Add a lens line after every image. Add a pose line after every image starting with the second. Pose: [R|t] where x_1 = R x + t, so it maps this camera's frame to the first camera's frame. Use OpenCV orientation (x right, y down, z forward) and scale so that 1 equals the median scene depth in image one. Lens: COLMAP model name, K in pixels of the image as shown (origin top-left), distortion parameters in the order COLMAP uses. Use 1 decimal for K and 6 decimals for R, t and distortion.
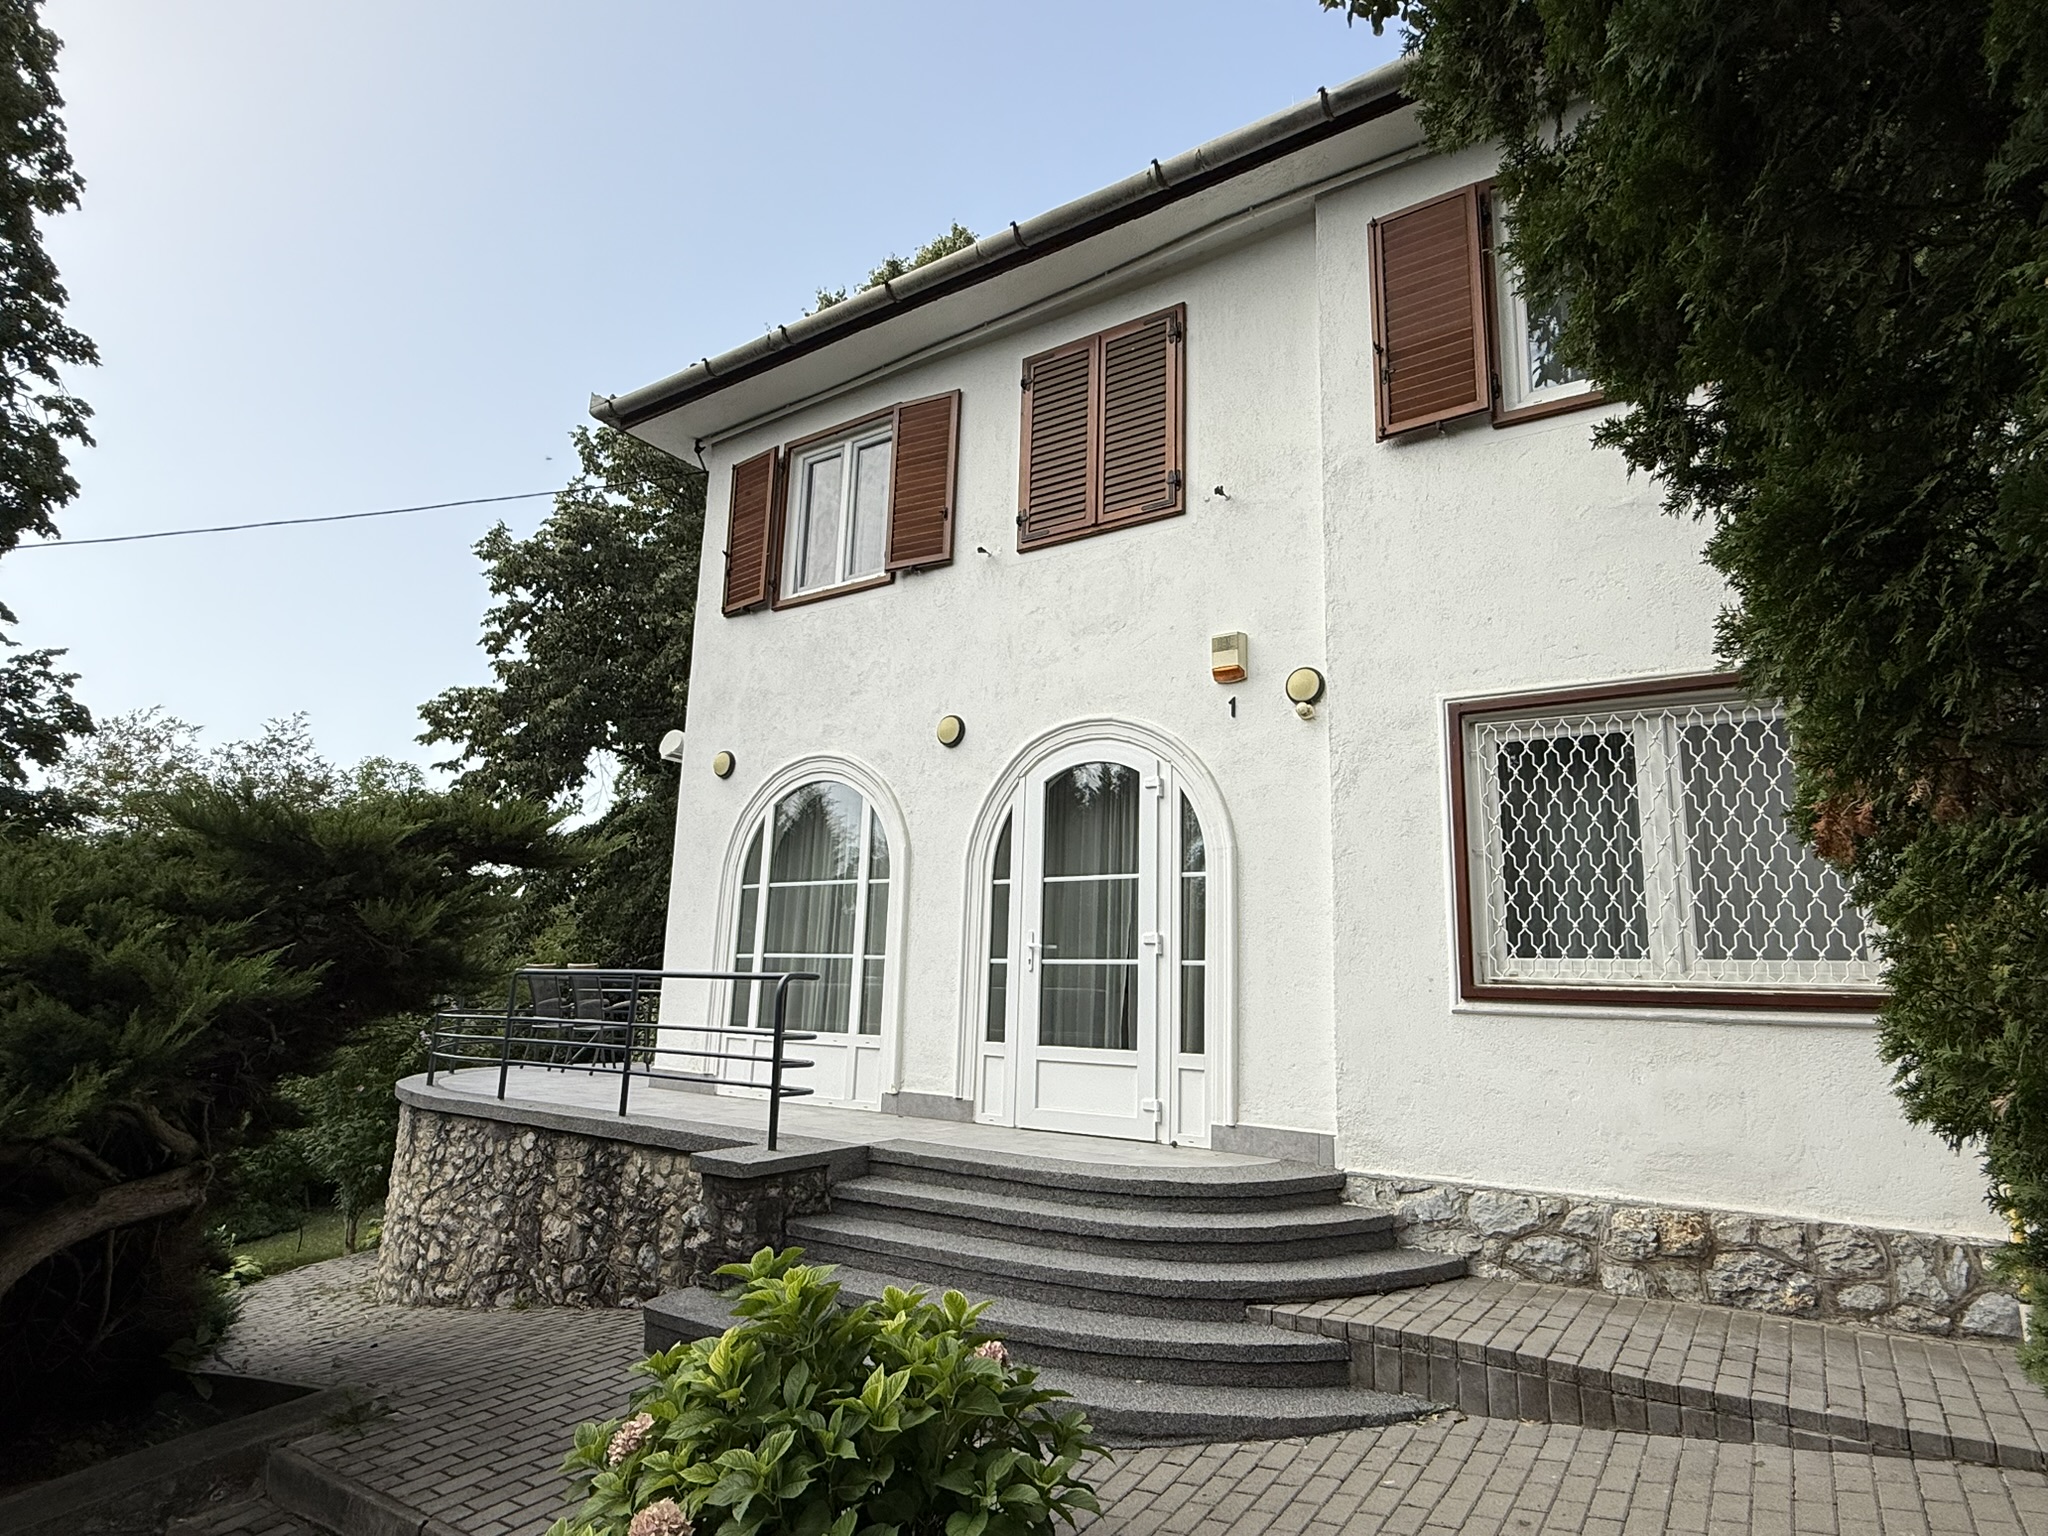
lens RADIAL K [[1145.3, 0, 1024.0], [0, 1145.3, 768.0], [0, 0, 1]] dist [-0.001147, -0.000361]
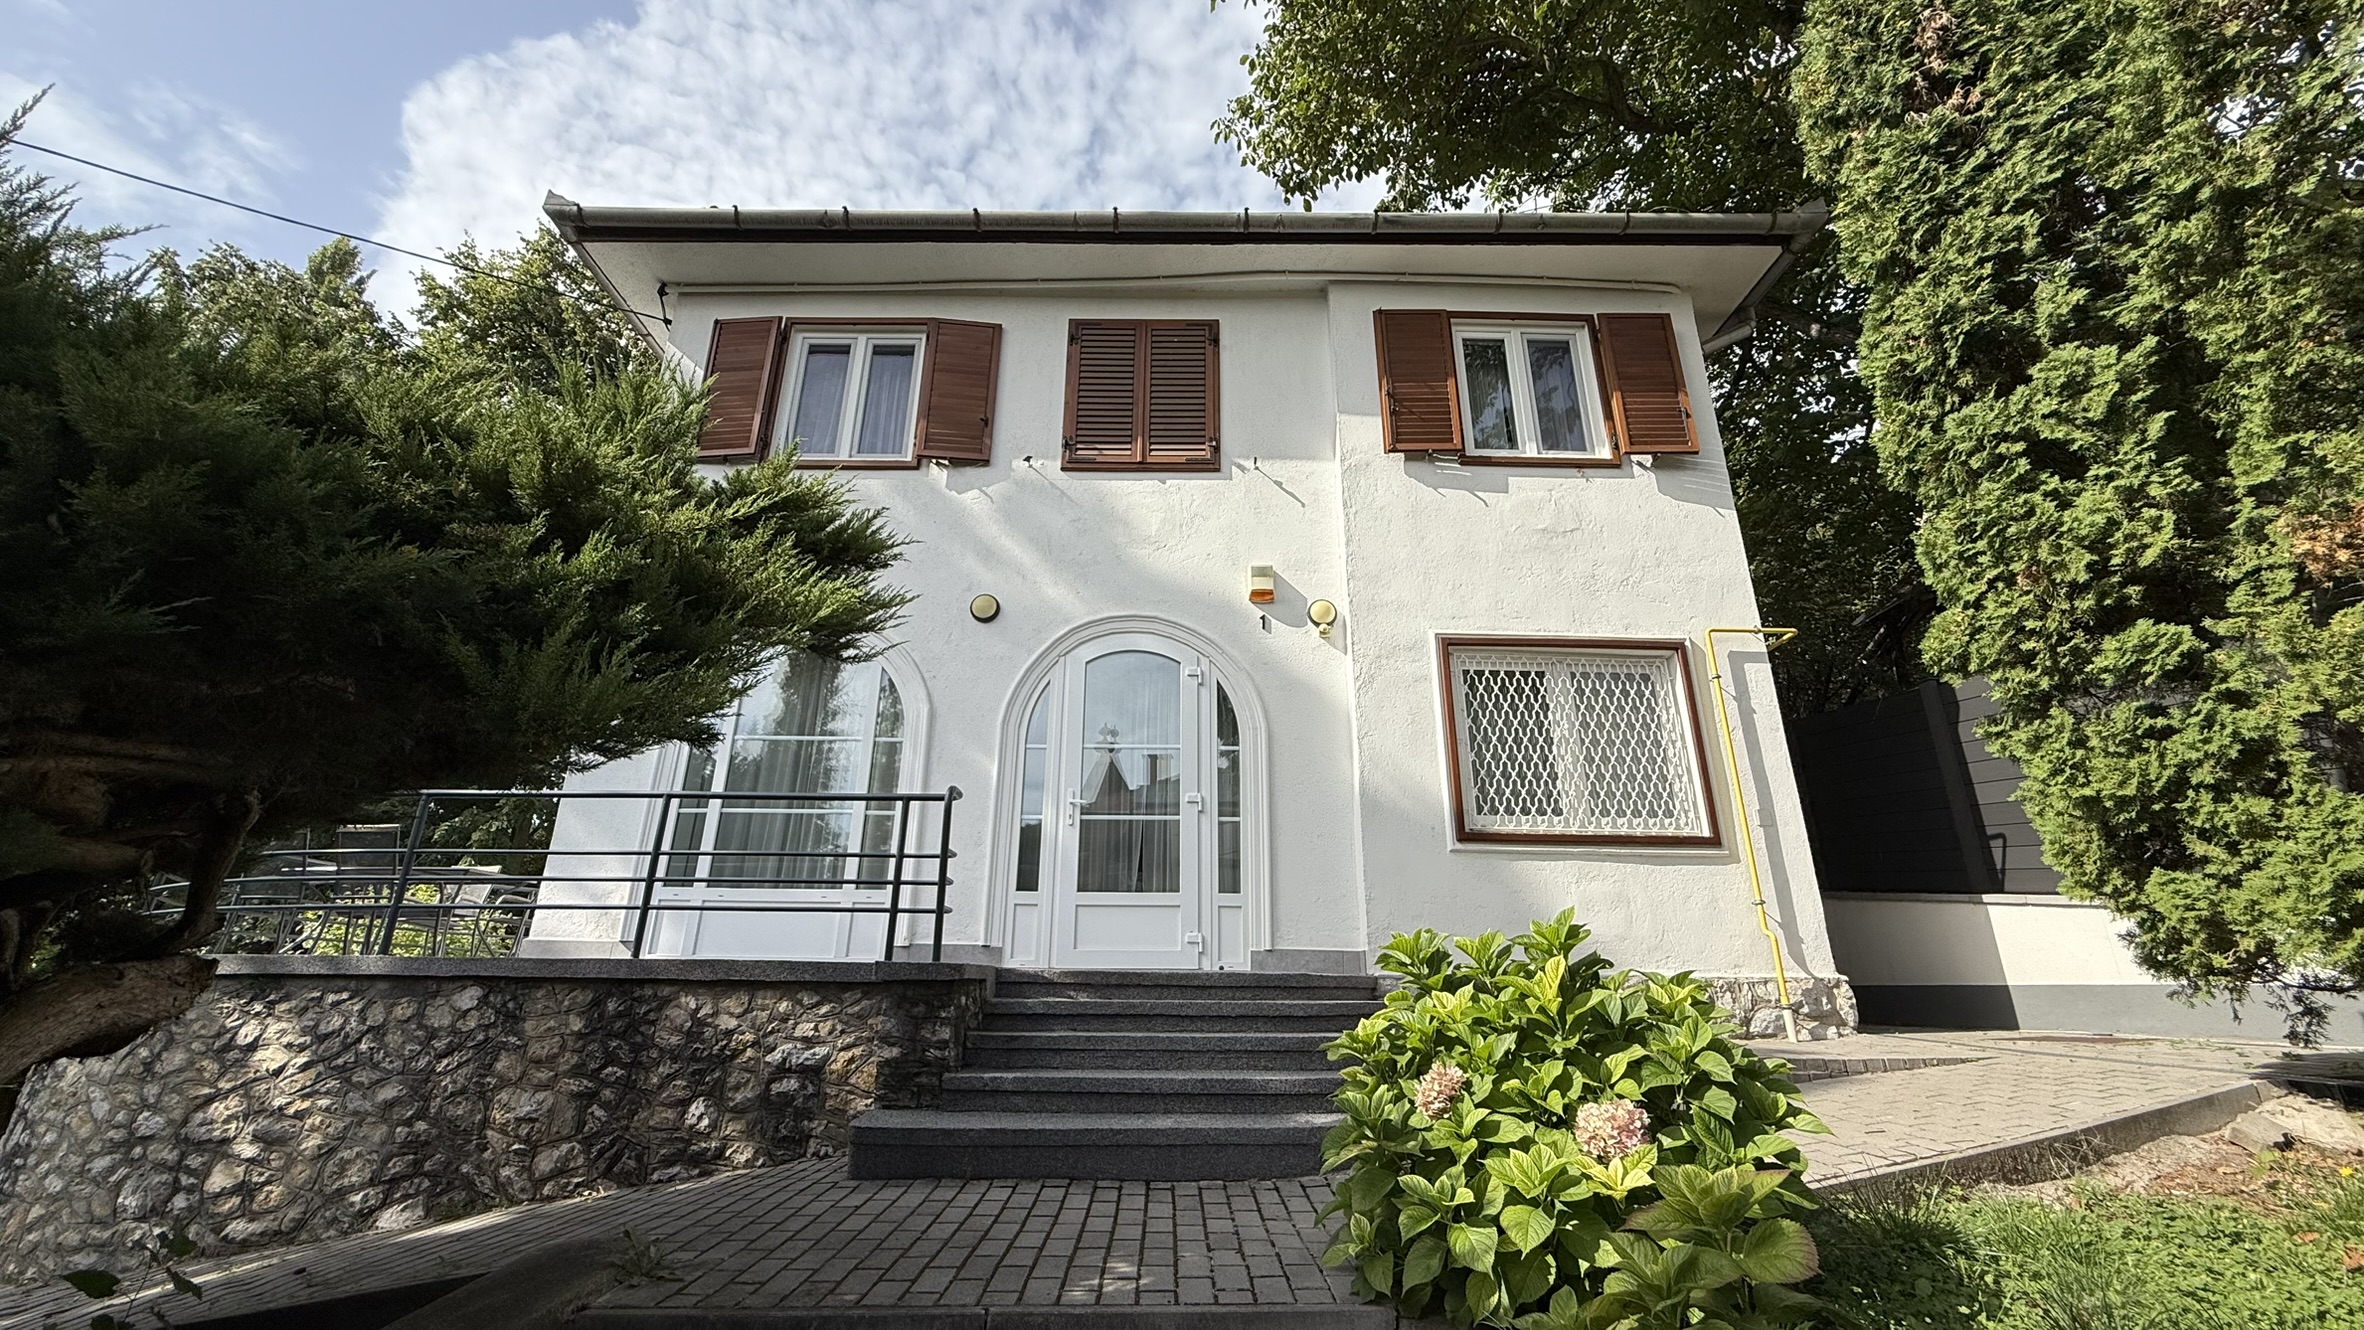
lens RADIAL K [[934.3, 0, 1182.0], [0, 934.3, 665.0], [0, 0, 1]] dist [0.000807, -0.000400]
pose [[0.820948, 0.168858, 0.545465, -0.446087], [-0.096456, 0.982556, -0.158997, 0.166847], [-0.562798, 0.077915, 0.822914, 0.194770]]
